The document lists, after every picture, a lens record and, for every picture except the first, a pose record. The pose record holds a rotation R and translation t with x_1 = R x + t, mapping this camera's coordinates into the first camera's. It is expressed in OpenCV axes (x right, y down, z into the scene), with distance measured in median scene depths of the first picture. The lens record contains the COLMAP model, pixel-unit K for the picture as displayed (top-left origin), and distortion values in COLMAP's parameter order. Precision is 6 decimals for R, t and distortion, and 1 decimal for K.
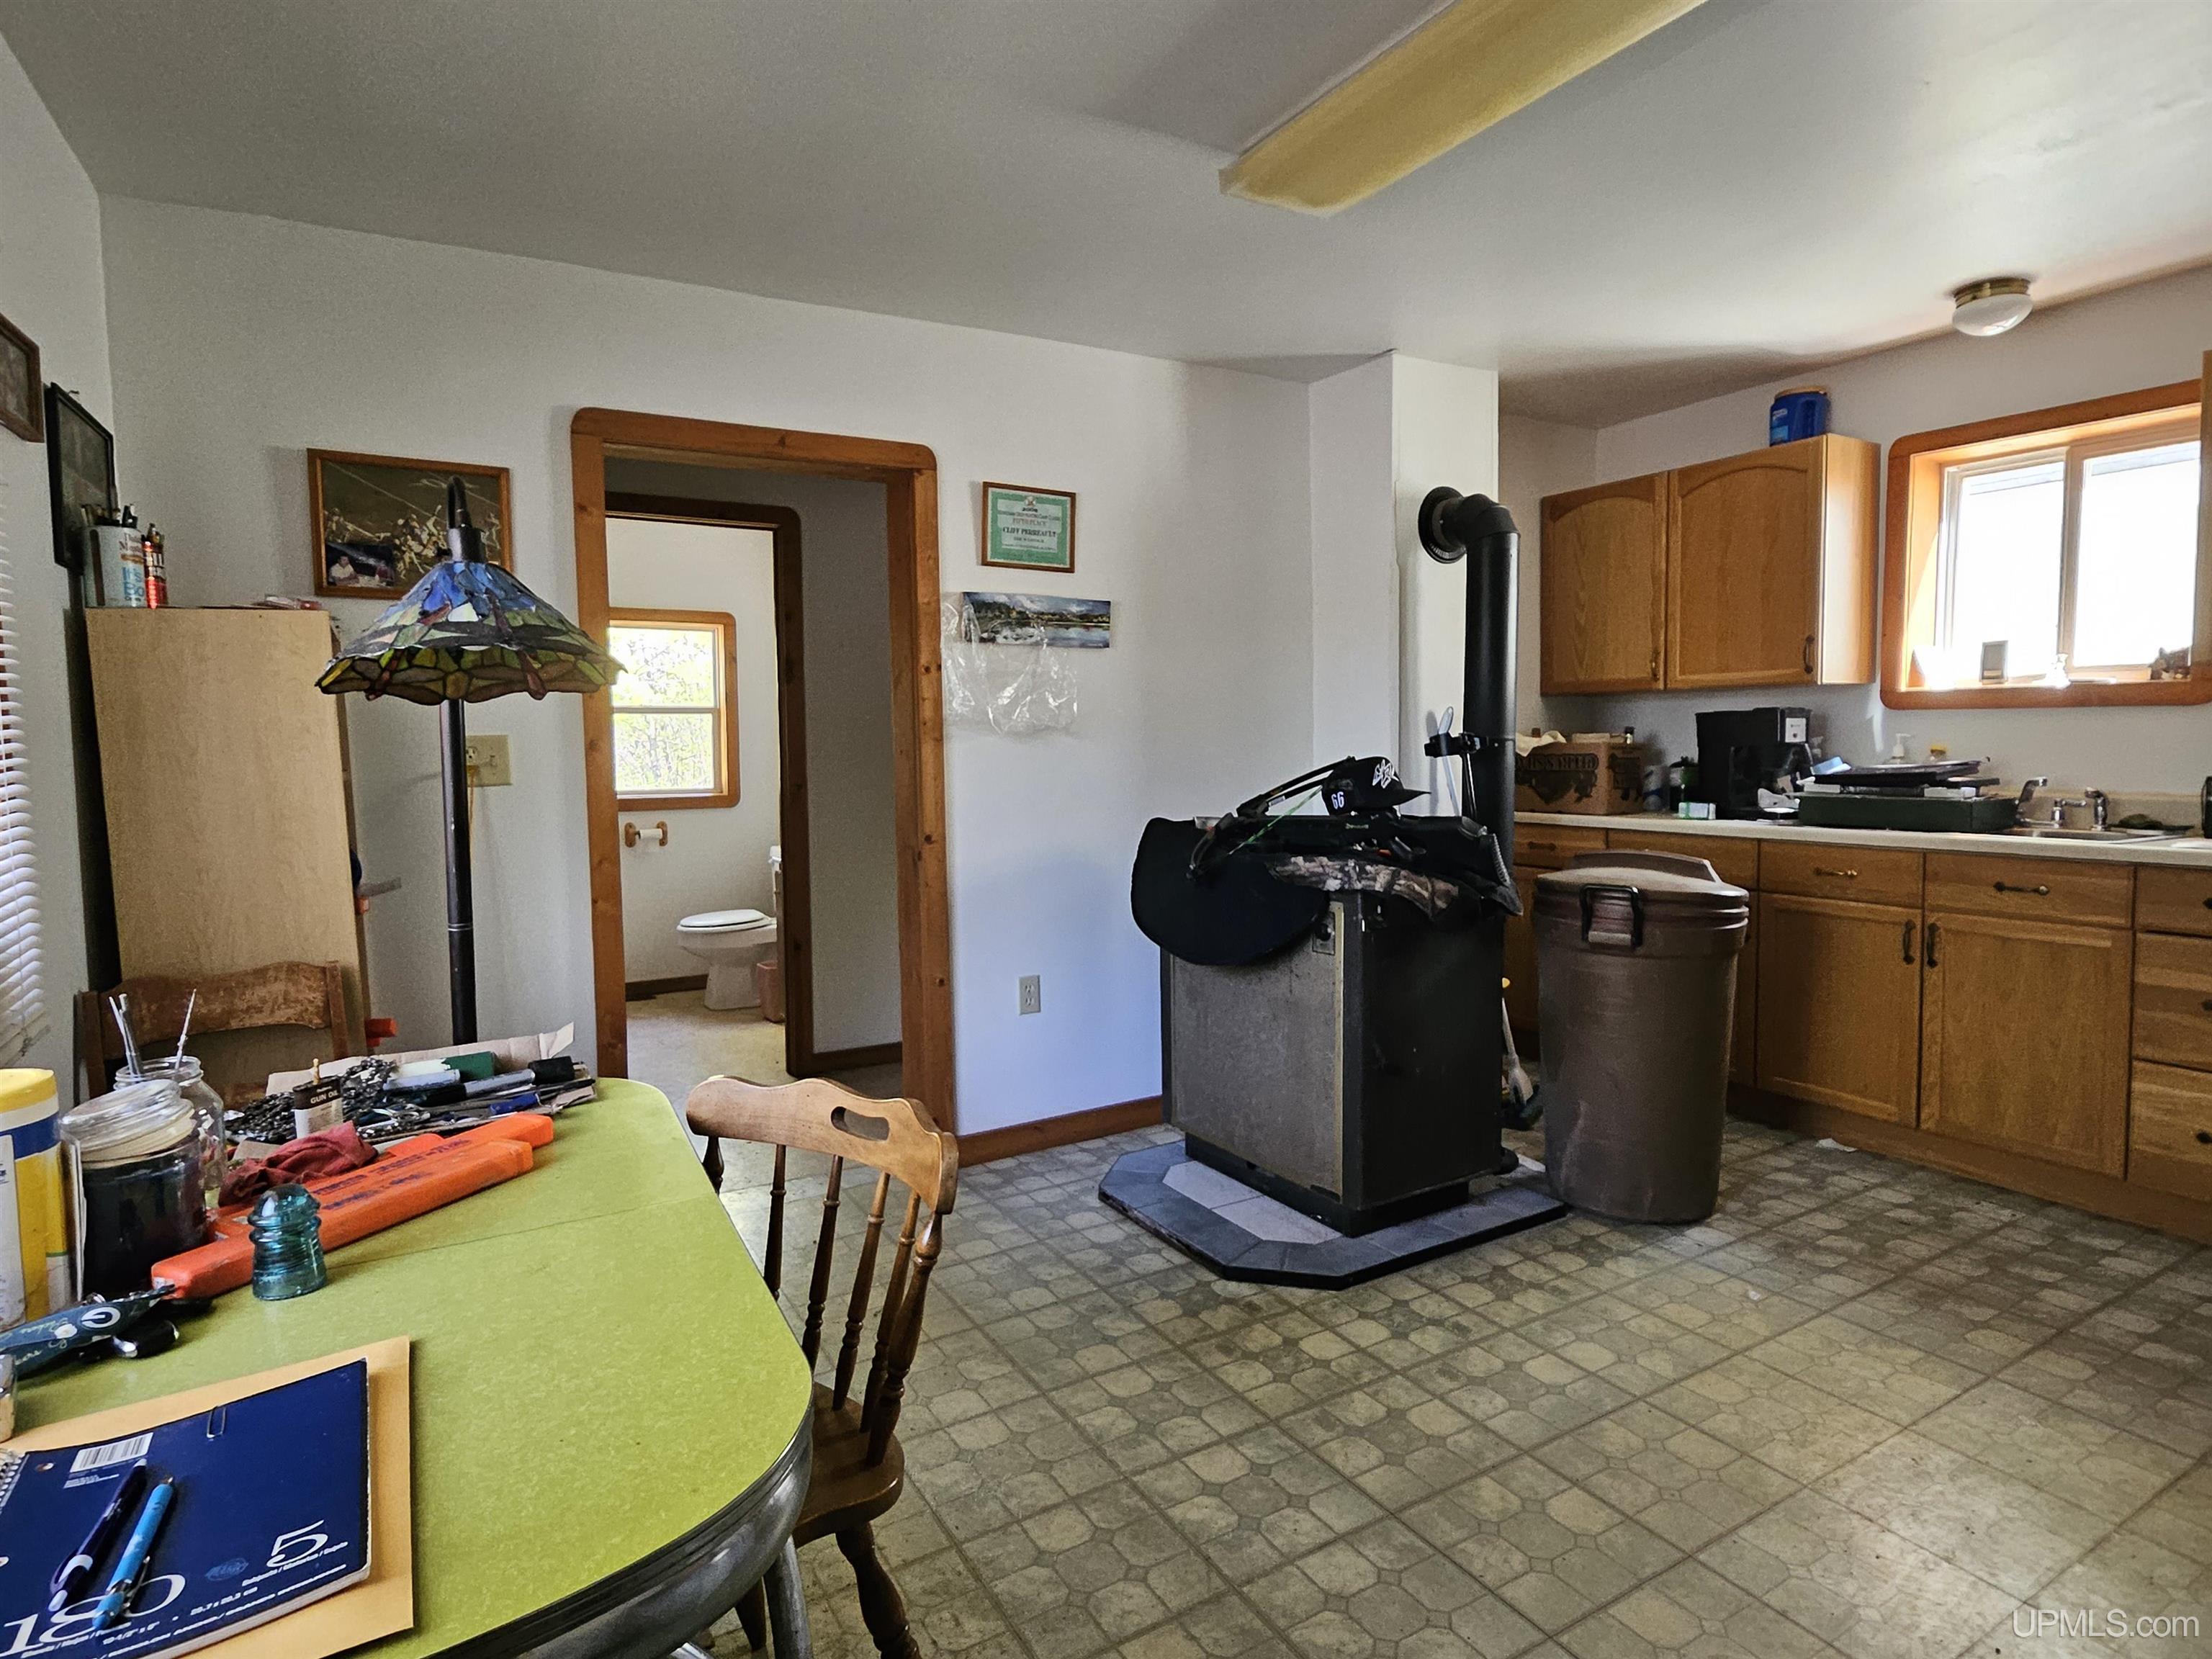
lens RADIAL K [[1195.7, 0, 1116.5], [0, 1195.7, 817.4], [0, 0, 1]] dist [-0.002301, -0.001024]
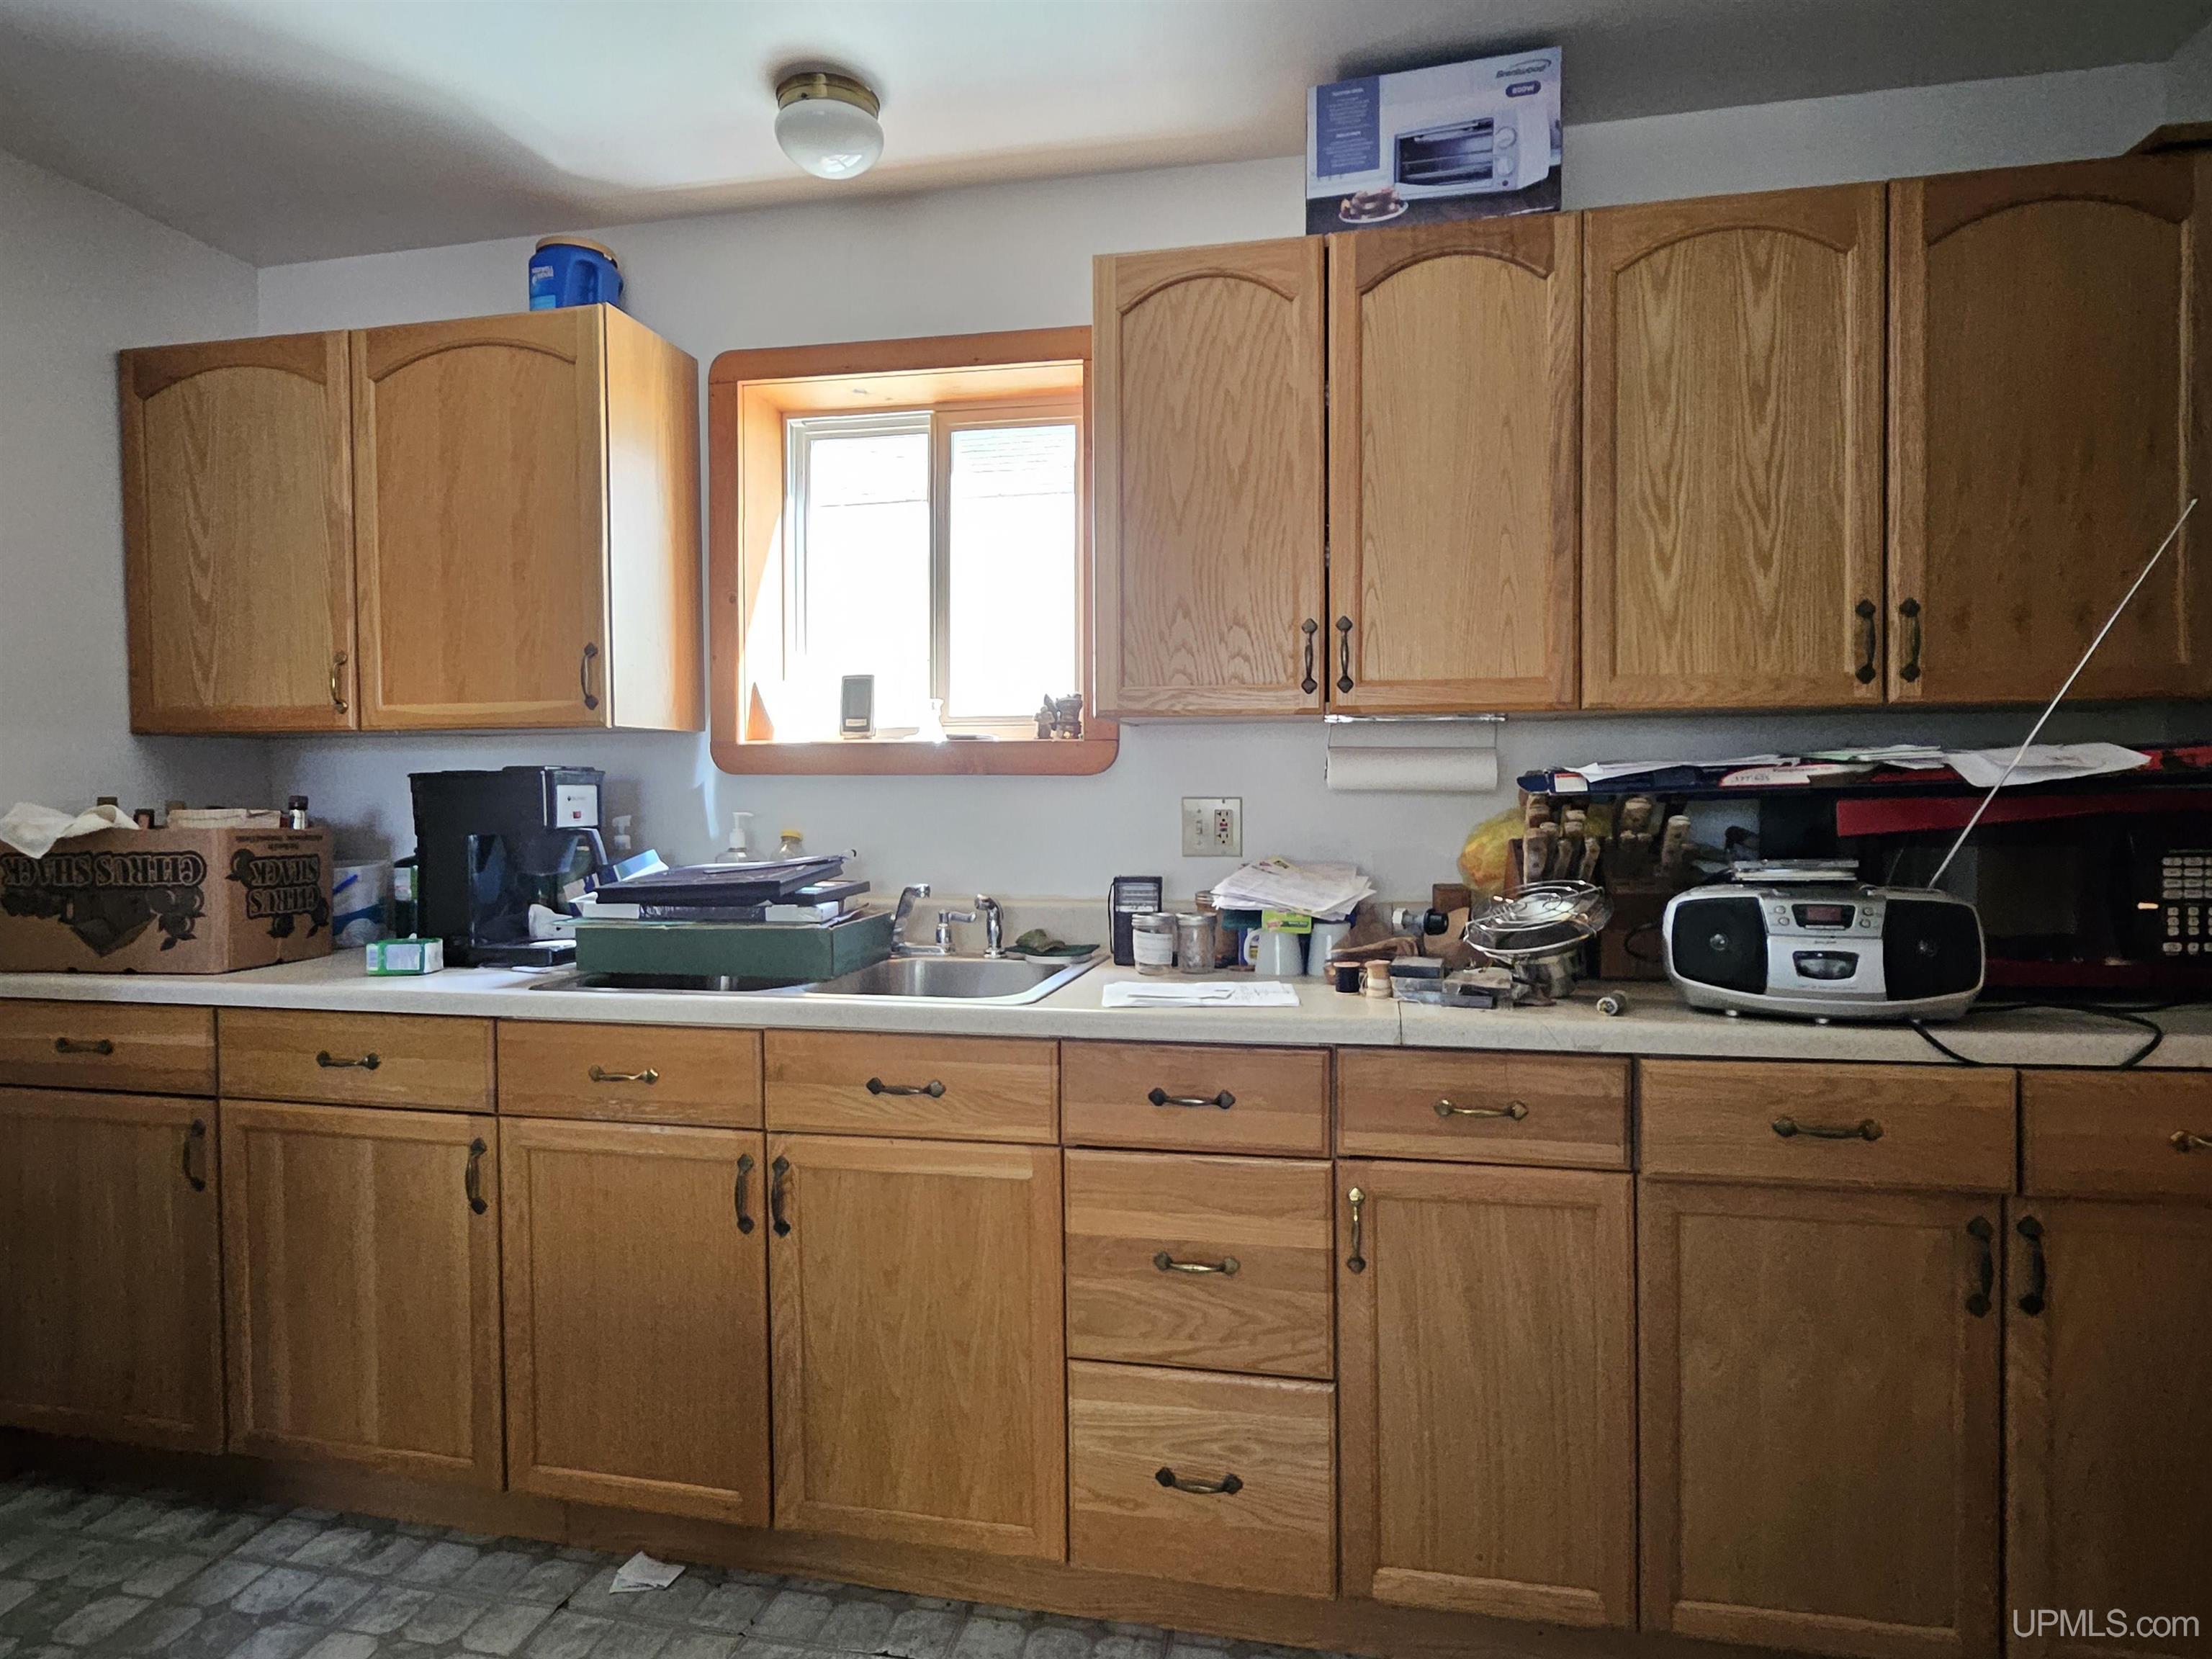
lens RADIAL K [[1195.7, 0, 1116.5], [0, 1195.7, 817.4], [0, 0, 1]] dist [-0.002301, -0.001024]
pose [[0.672481, -0.008978, 0.740060, 0.325763], [0.045344, 0.998548, -0.029090, -0.039899], [-0.738724, 0.053120, 0.671911, 0.431611]]
